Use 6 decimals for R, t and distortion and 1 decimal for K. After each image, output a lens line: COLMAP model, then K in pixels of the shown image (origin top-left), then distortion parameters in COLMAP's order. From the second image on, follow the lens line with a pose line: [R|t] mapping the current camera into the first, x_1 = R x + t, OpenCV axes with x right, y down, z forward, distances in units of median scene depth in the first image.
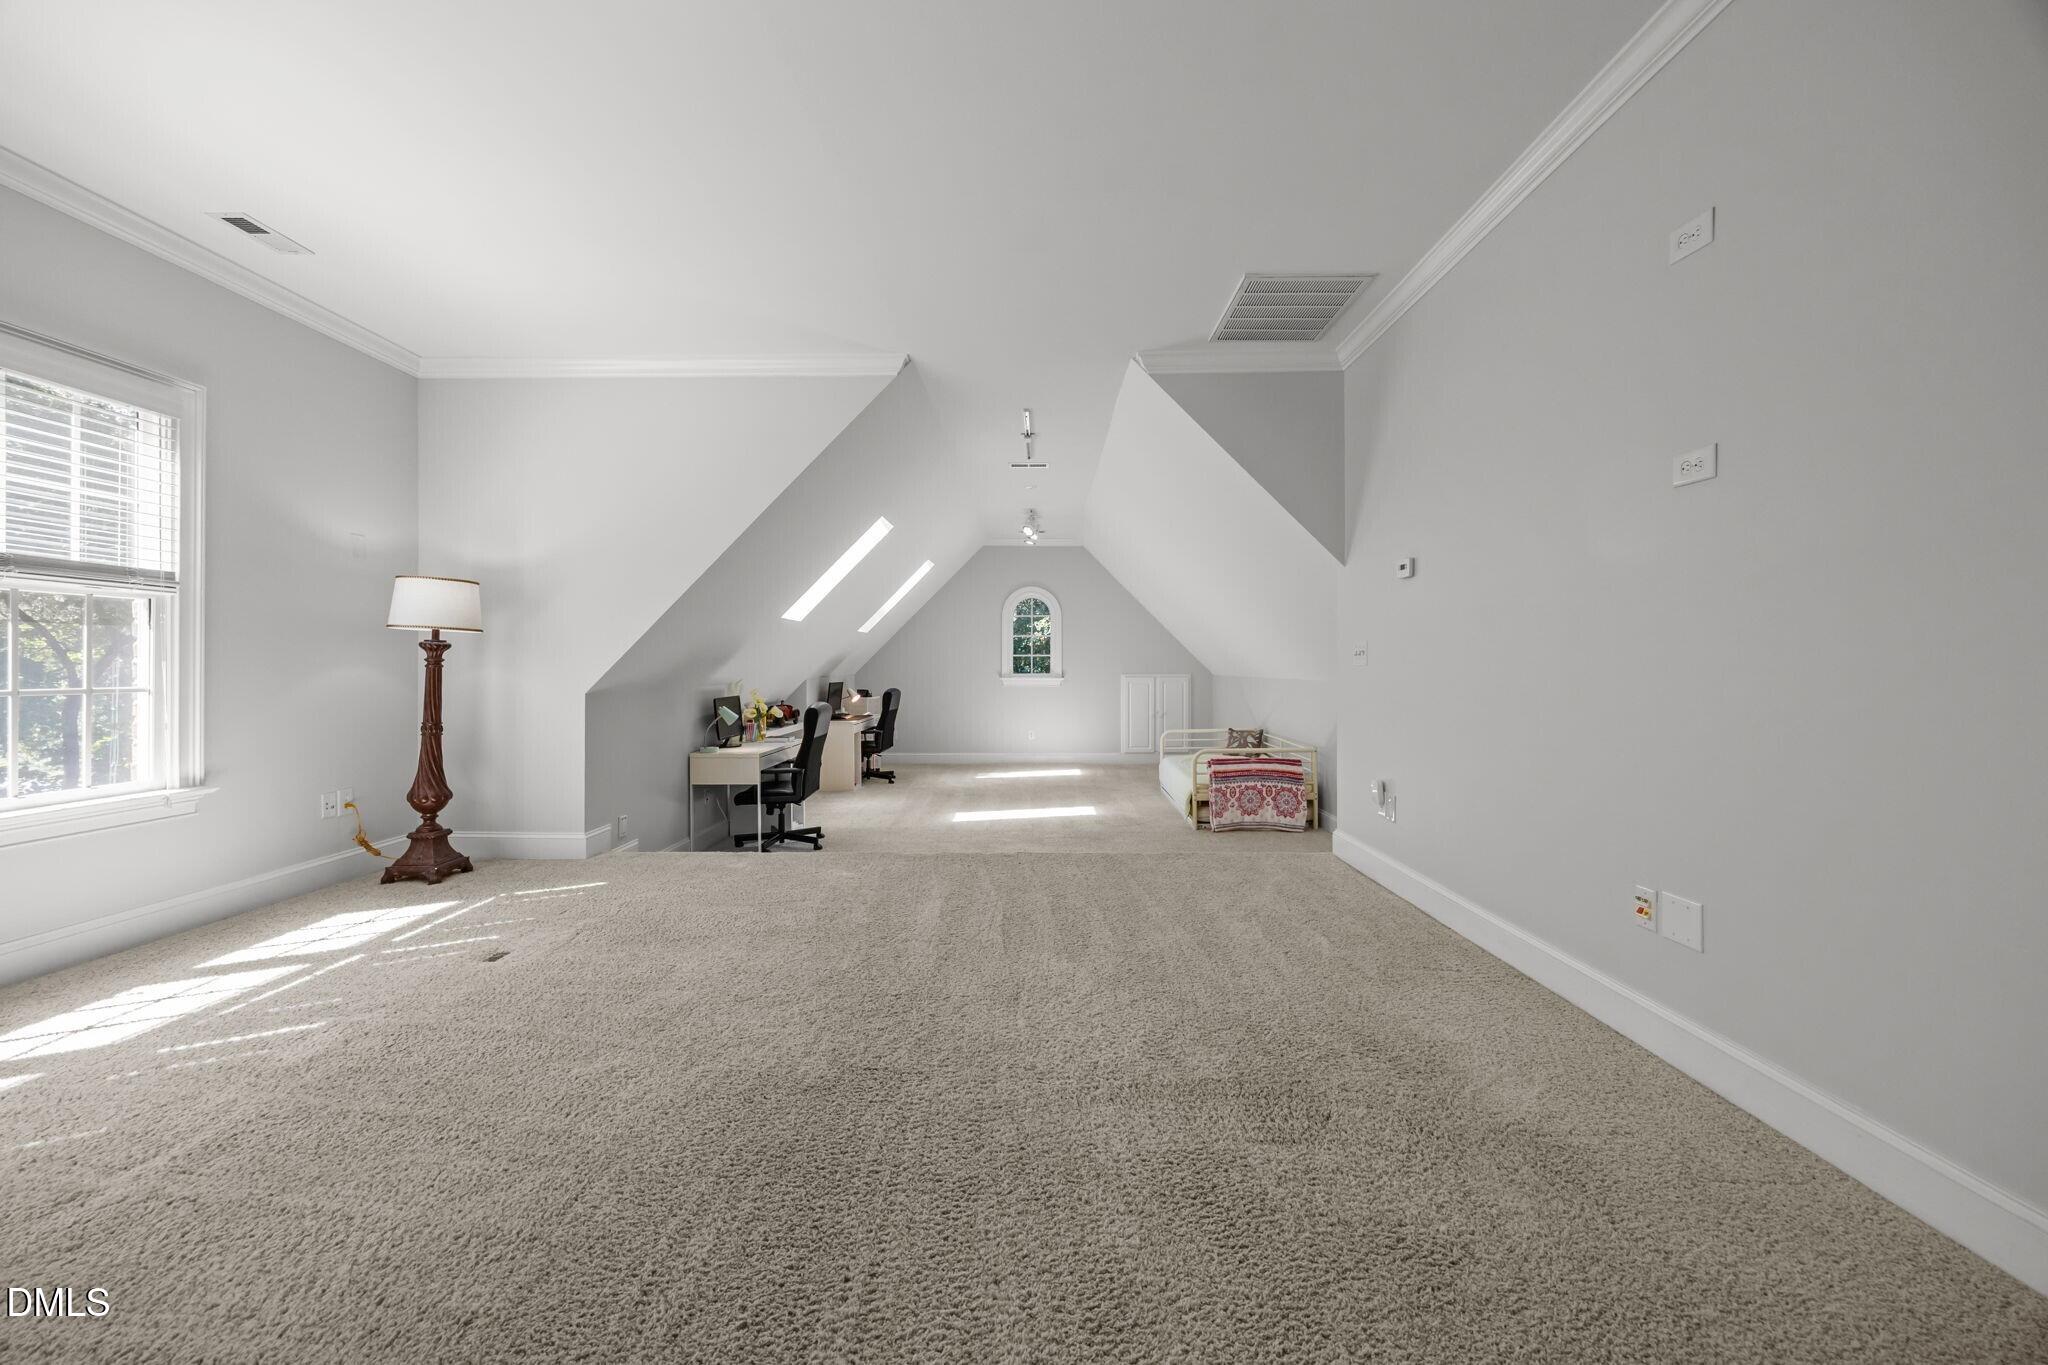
lens RADIAL K [[781.5, 0, 1019.9], [0, 781.5, 667.6], [0, 0, 1]] dist [0.009991, 0.002258]
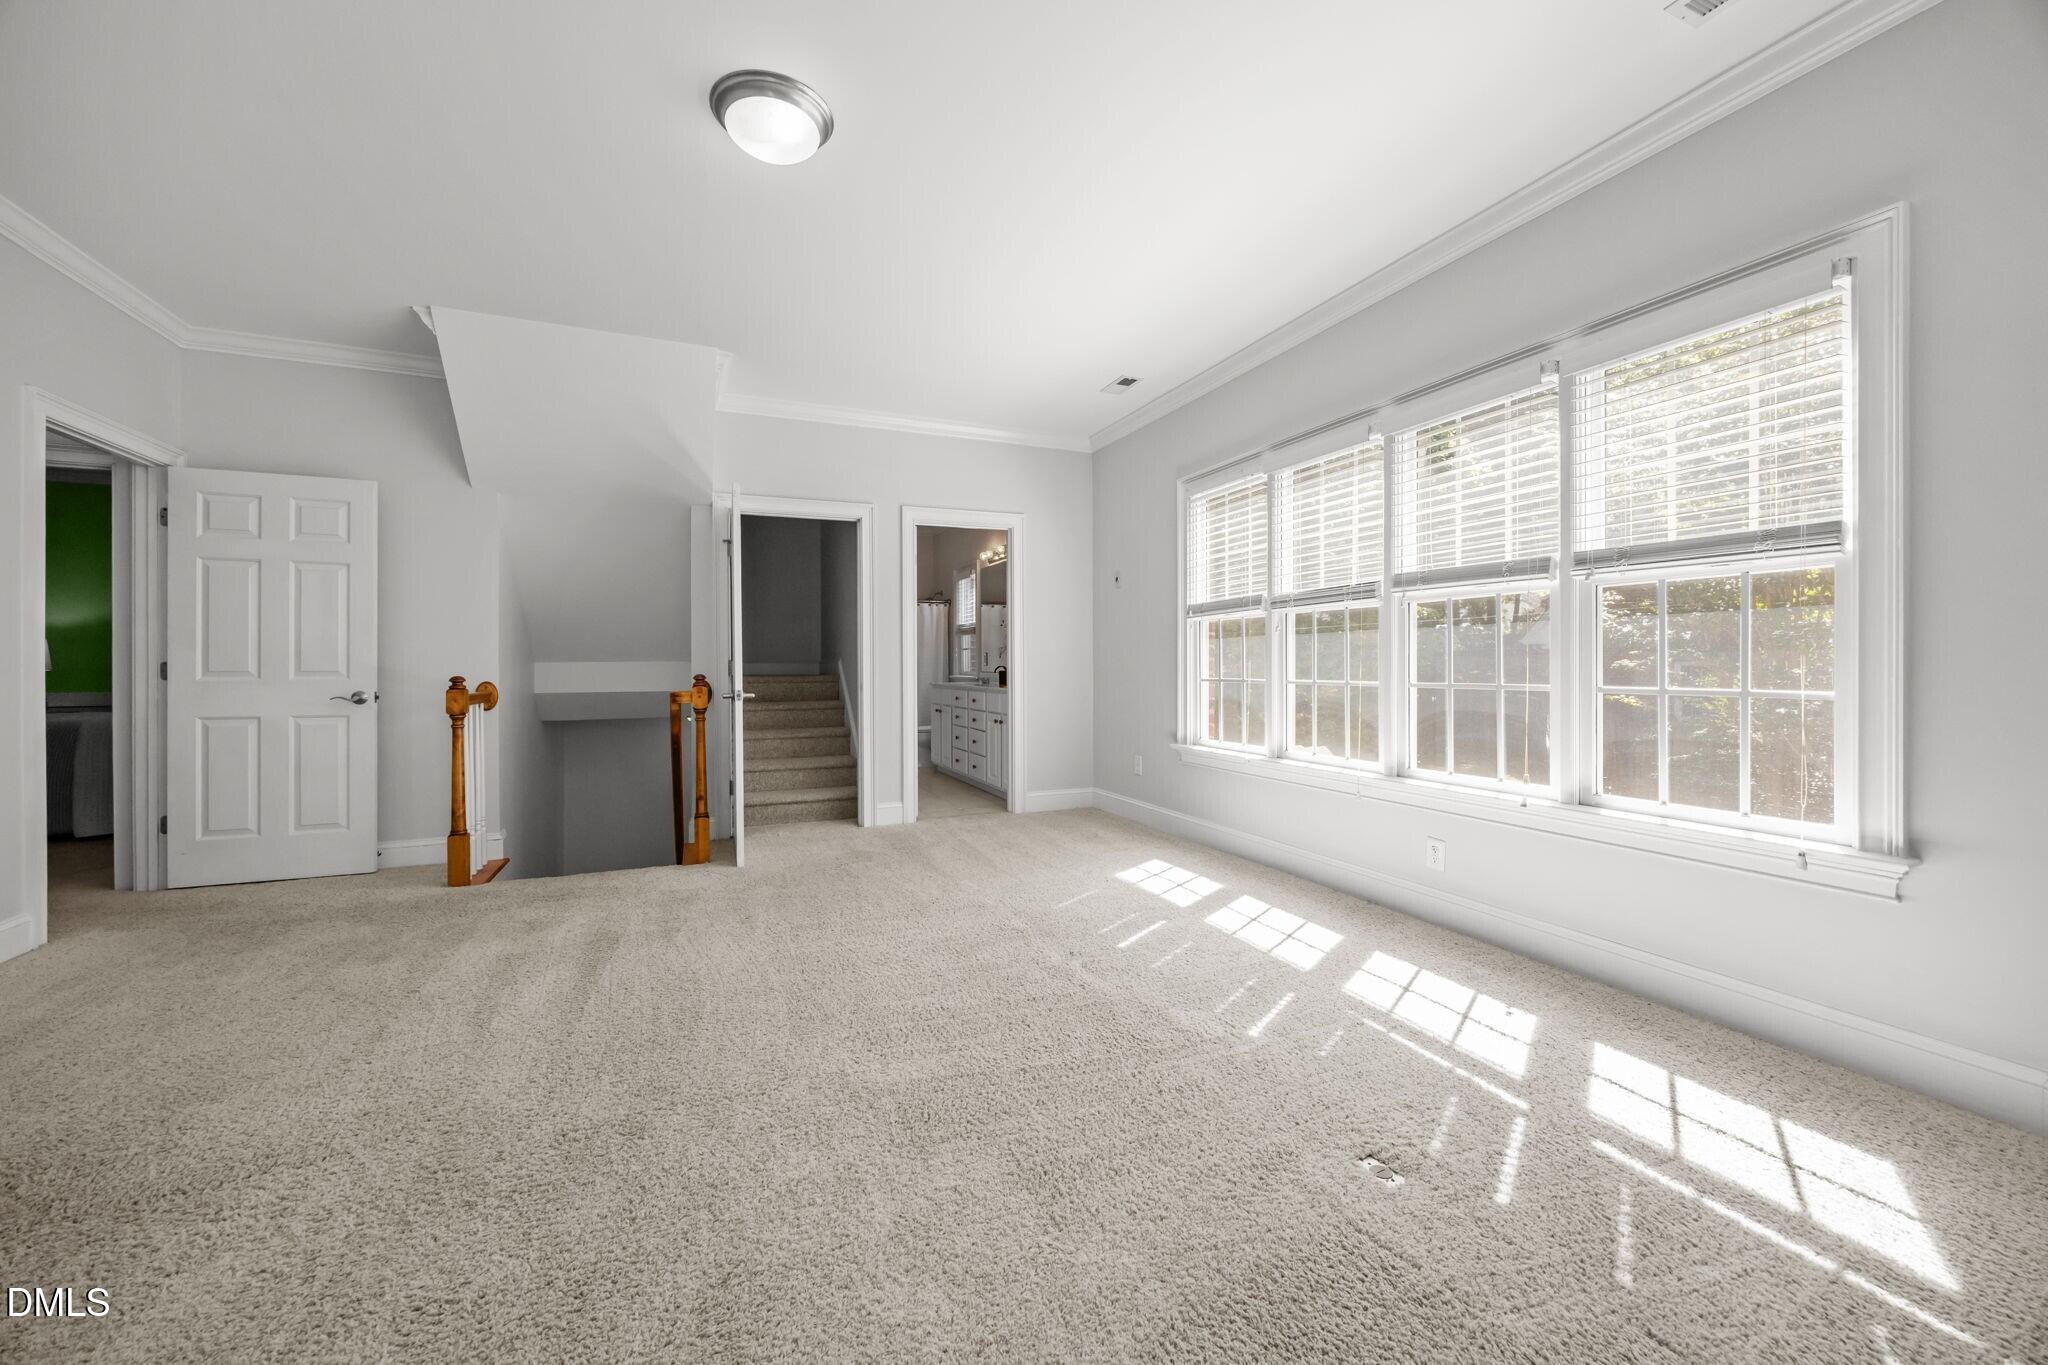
lens RADIAL K [[781.5, 0, 1038.7], [0, 781.5, 660.4], [0, 0, 1]] dist [0.009991, 0.002258]
pose [[-0.902460, 0.002944, -0.430763, -0.233269], [0.002060, 0.999995, 0.002518, -0.007955], [0.430768, 0.001385, -0.902462, 1.708836]]
